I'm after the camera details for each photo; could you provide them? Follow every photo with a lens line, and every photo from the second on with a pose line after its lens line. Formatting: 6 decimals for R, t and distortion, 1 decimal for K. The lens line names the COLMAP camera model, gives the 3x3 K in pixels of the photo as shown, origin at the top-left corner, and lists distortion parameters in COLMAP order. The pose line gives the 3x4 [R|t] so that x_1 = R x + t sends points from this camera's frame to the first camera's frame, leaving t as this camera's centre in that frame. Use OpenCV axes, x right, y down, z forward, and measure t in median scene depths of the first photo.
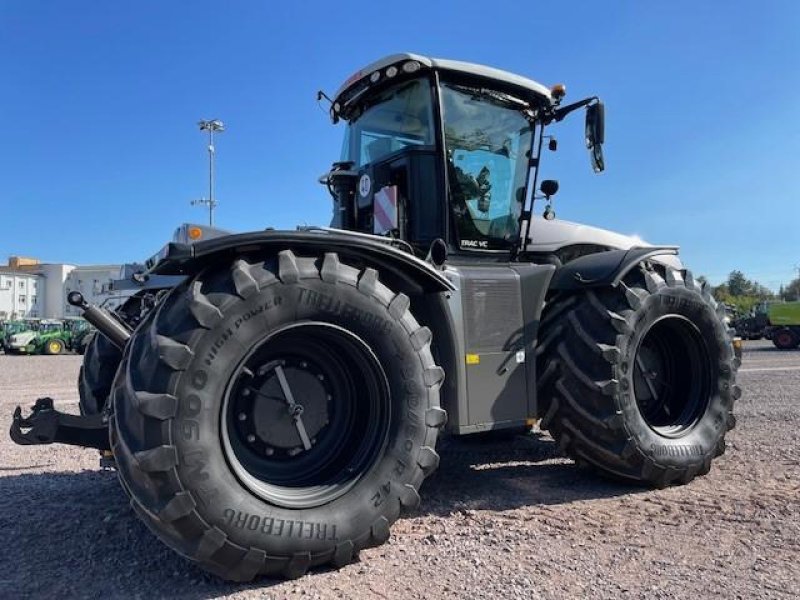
lens RADIAL K [[616.5, 0, 405.4], [0, 616.5, 303.9], [0, 0, 1]] dist [0.082611, -0.117426]
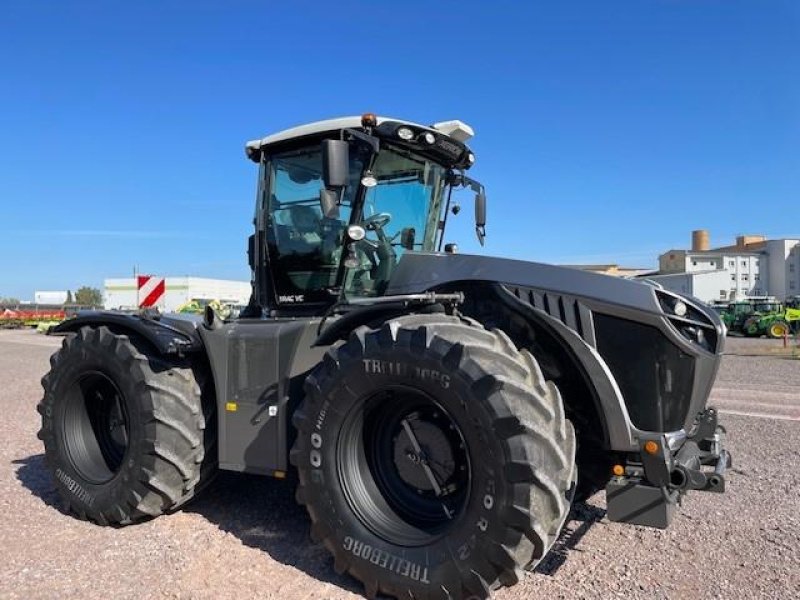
lens RADIAL K [[616.5, 0, 405.4], [0, 616.5, 303.9], [0, 0, 1]] dist [0.082611, -0.117426]
pose [[0.459071, -0.000154, -0.888400, 1.239047], [0.036568, 0.999156, 0.018723, -0.108765], [0.887647, -0.041083, 0.458689, 0.732119]]
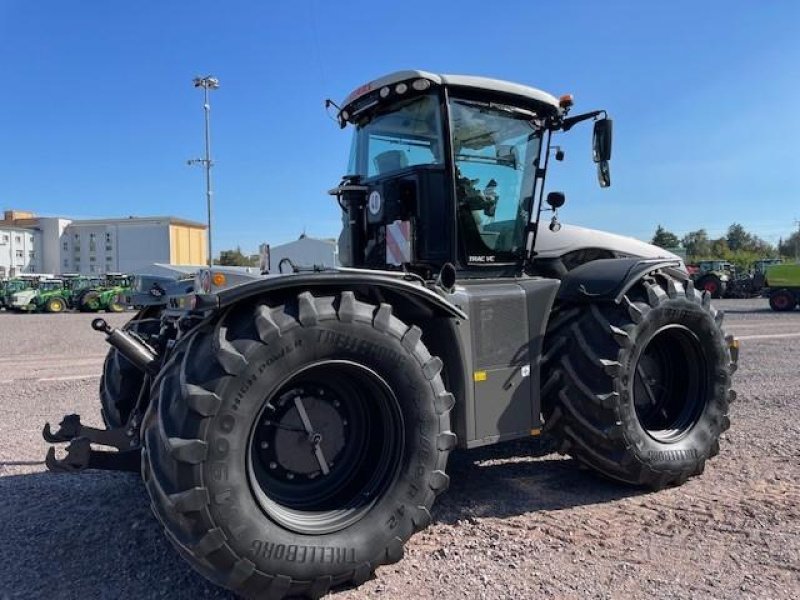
lens RADIAL K [[616.5, 0, 405.4], [0, 616.5, 303.9], [0, 0, 1]] dist [0.082611, -0.117426]
pose [[0.999996, -0.000268, 0.002776, -0.019512], [0.000056, 0.997096, 0.076152, -0.107716], [-0.002788, -0.076151, 0.997092, -0.029256]]
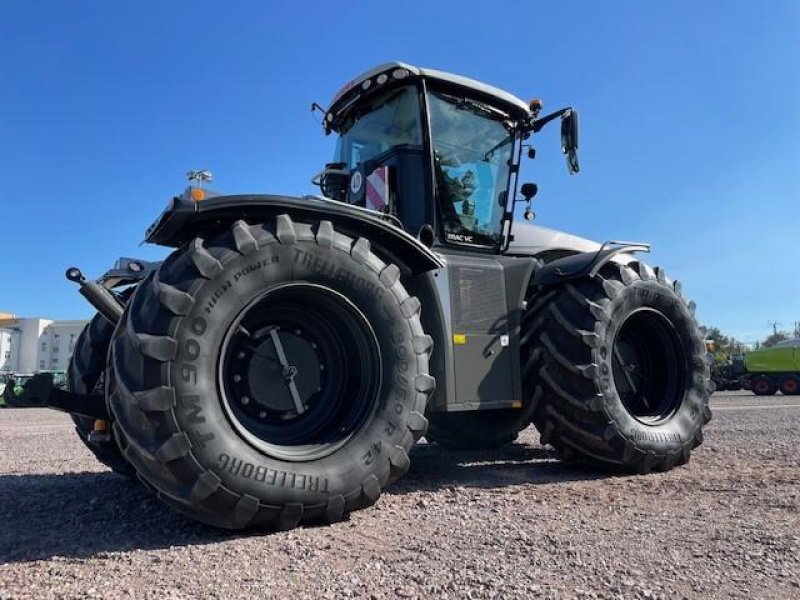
lens RADIAL K [[614.9, 0, 416.9], [0, 614.9, 298.5], [0, 0, 1]] dist [0.087790, -0.116418]
pose [[0.999067, 0.002950, 0.043075, -0.007539], [0.001382, 0.994967, -0.100190, 0.118907], [-0.043154, 0.100156, 0.994035, -0.035229]]
